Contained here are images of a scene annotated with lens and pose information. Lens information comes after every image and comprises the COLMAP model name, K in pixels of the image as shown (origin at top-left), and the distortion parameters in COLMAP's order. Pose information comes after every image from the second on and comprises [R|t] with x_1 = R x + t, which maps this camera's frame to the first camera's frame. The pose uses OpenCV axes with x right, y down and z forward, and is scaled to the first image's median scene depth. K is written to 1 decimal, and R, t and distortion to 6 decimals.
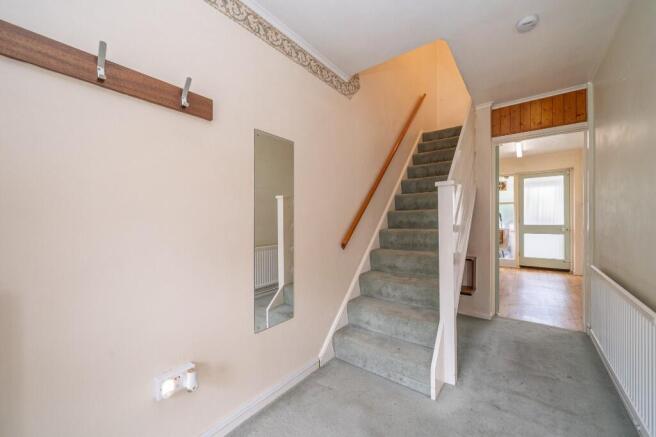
lens RADIAL K [[248.0, 0, 346.3], [0, 248.0, 221.1], [0, 0, 1]] dist [0.000949, 0.000192]
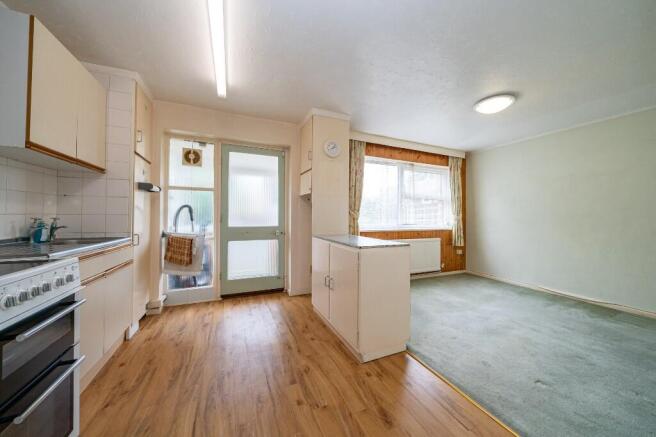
lens RADIAL K [[224.6, 0, 326.4], [0, 224.6, 214.6], [0, 0, 1]] dist [-0.007298, -0.000369]
pose [[0.518915, 0.013760, 0.854715, 0.375532], [-0.005475, 0.999903, -0.012773, -0.009884], [-0.854808, 0.001949, 0.518941, 0.516400]]
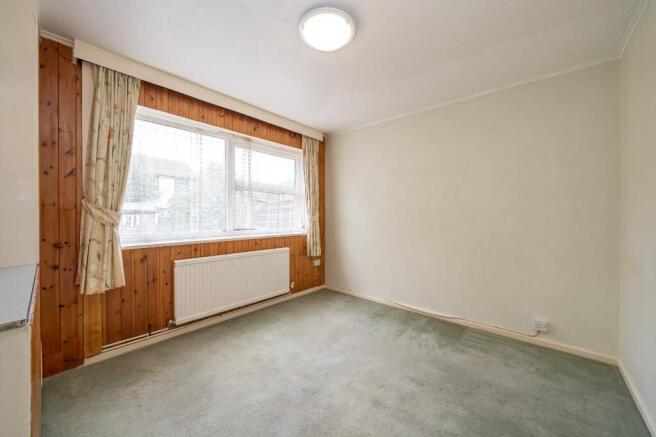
lens RADIAL K [[248.0, 0, 325.5], [0, 248.0, 216.9], [0, 0, 1]] dist [0.000949, 0.000192]
pose [[0.097965, -0.006702, 0.995167, 0.639538], [-0.000449, 0.999977, 0.006779, -0.020658], [-0.995190, -0.001110, 0.097960, 0.432337]]
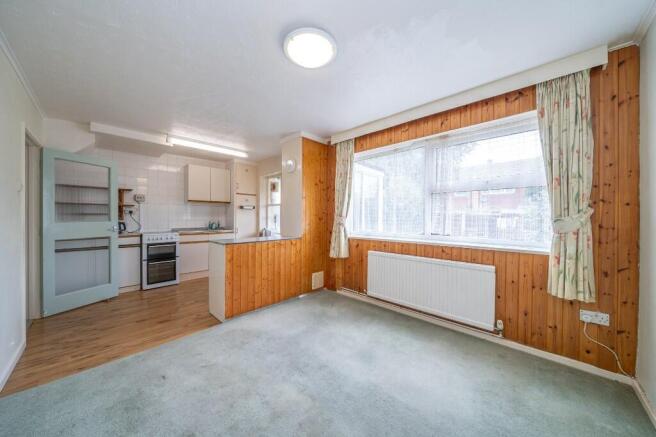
lens RADIAL K [[224.6, 0, 327.6], [0, 224.6, 219.6], [0, 0, 1]] dist [-0.007298, -0.000369]
pose [[0.990162, 0.006996, -0.139749, 1.012650], [-0.006333, 0.999966, 0.005188, -0.021265], [0.139781, -0.004252, 0.990173, 0.166182]]
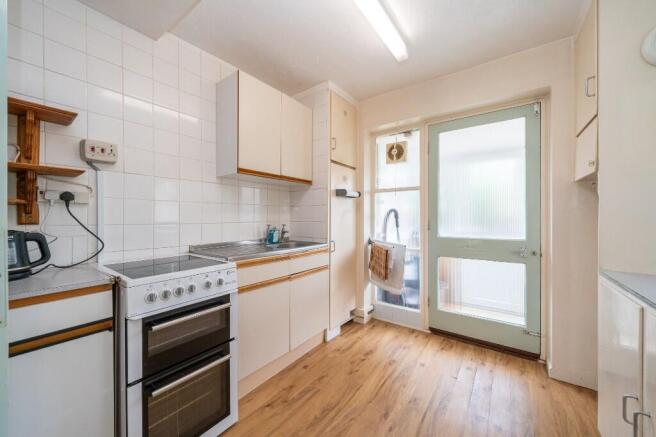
lens RADIAL K [[248.0, 0, 328.3], [0, 248.0, 218.0], [0, 0, 1]] dist [0.000949, 0.000192]
pose [[0.999916, 0.002796, -0.012685, 0.530968], [-0.002786, 0.999996, 0.000762, -0.019131], [0.012687, -0.000727, 0.999919, 0.561399]]
